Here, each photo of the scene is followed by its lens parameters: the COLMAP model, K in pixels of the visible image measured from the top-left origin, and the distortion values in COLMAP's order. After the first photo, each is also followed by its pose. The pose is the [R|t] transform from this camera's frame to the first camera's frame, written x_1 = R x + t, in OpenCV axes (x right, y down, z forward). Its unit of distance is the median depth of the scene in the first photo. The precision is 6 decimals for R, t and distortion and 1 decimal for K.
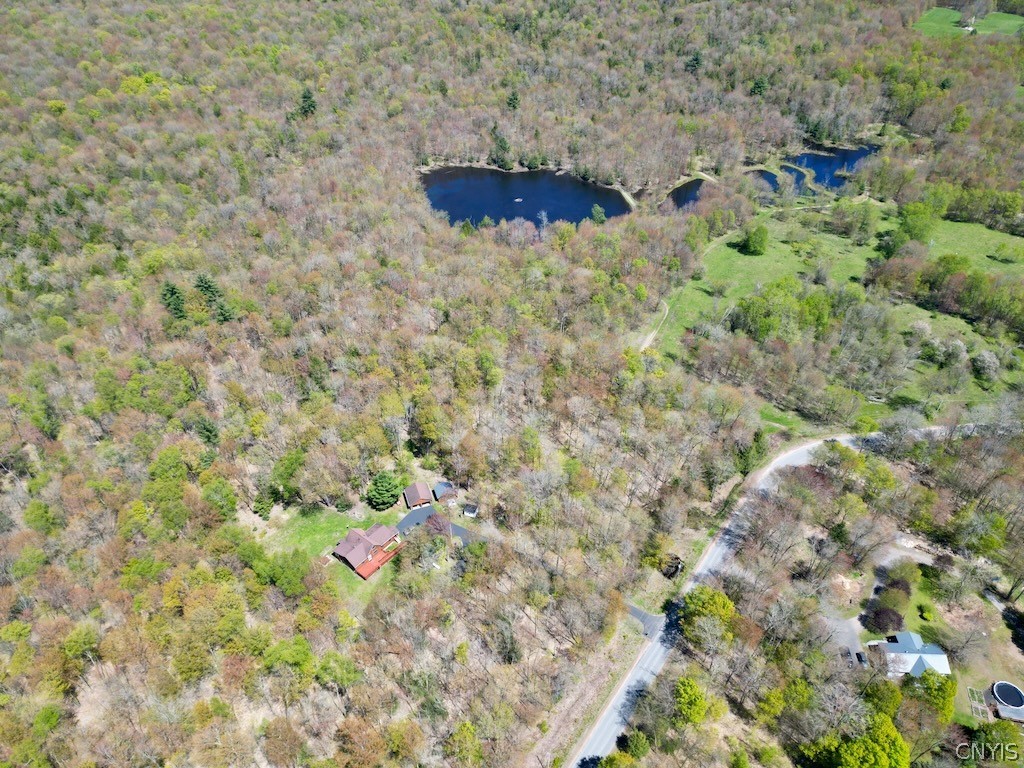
lens RADIAL K [[723.7, 0, 512.0], [0, 723.7, 384.0], [0, 0, 1]] dist [0.074173, -0.079351]
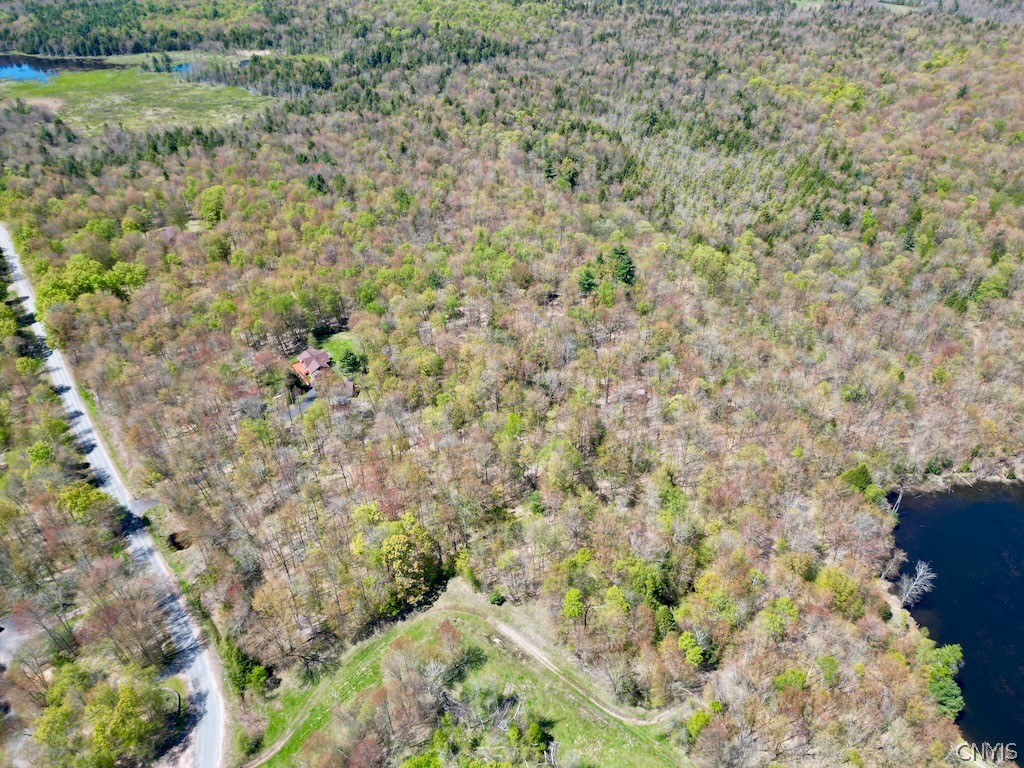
lens RADIAL K [[714.7, 0, 512.0], [0, 714.7, 384.0], [0, 0, 1]] dist [0.063659, -0.060918]
pose [[-0.267565, 0.553651, -0.788594, 0.381641], [-0.577903, 0.562677, 0.591120, -0.373833], [0.770997, 0.613894, 0.169404, 0.511766]]
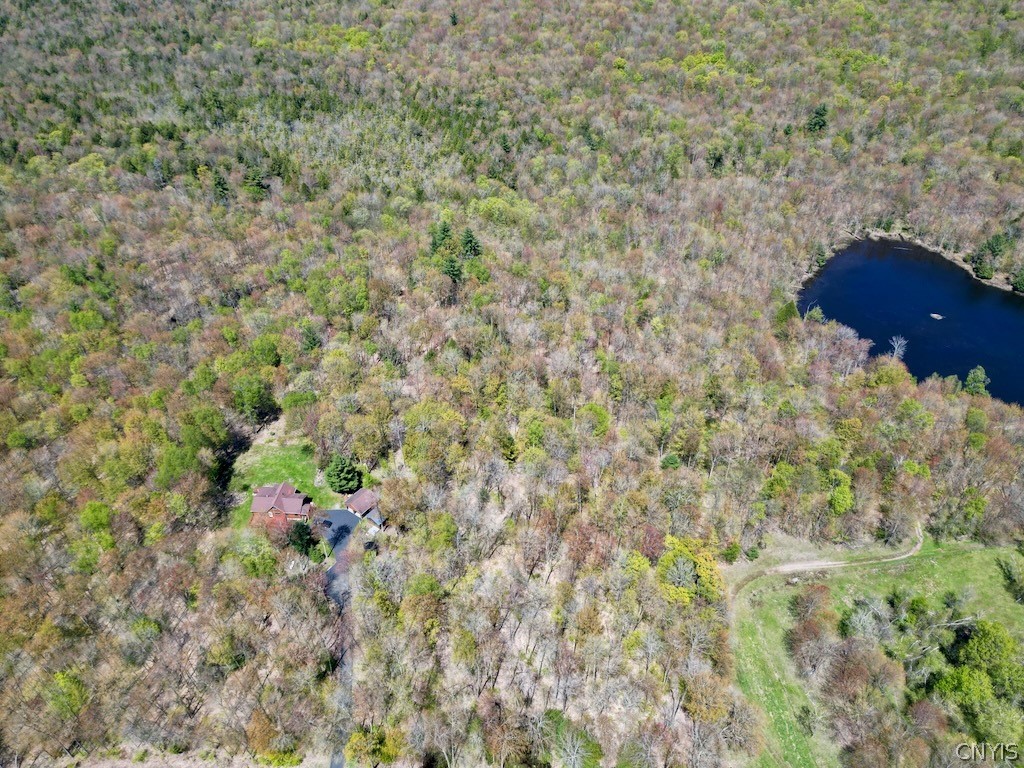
lens RADIAL K [[714.7, 0, 512.0], [0, 714.7, 384.0], [0, 0, 1]] dist [0.063659, -0.060918]
pose [[0.563820, 0.507214, -0.651798, 0.260761], [-0.496553, 0.838814, 0.223216, -0.143350], [0.659956, 0.197799, 0.724799, 0.212835]]
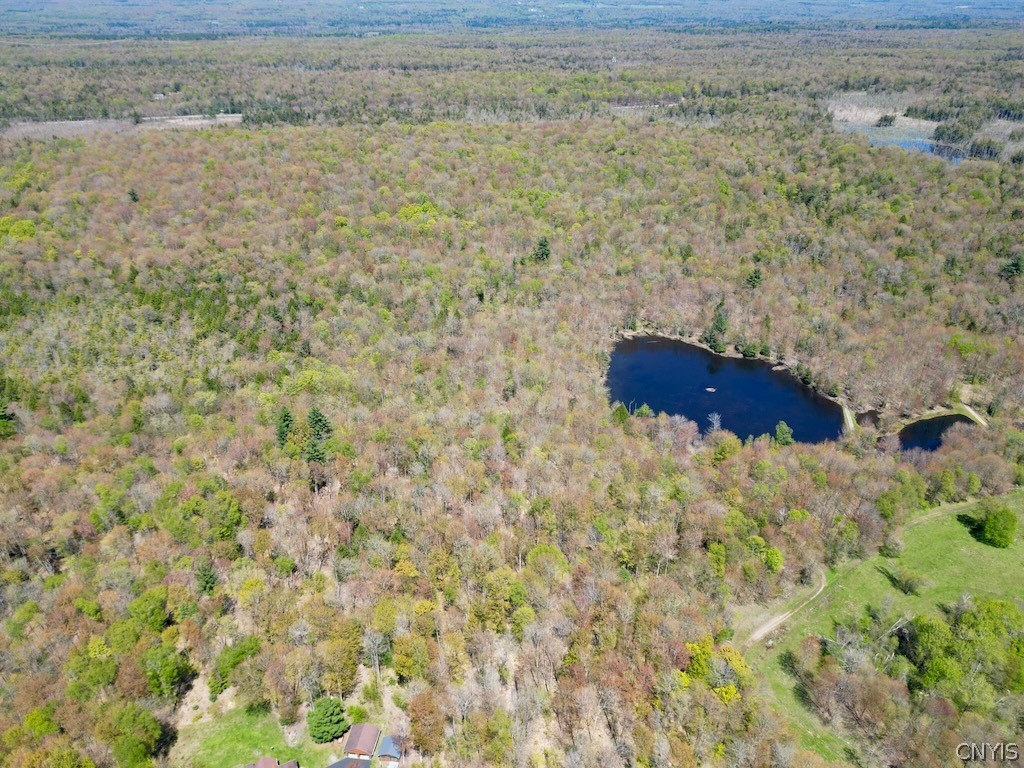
lens RADIAL K [[727.0, 0, 512.0], [0, 727.0, 384.0], [0, 0, 1]] dist [0.080219, -0.077104]
pose [[0.893377, 0.219246, -0.392184, 0.132634], [-0.280208, 0.954194, -0.104870, -0.096884], [0.351227, 0.203582, 0.913889, 0.108713]]
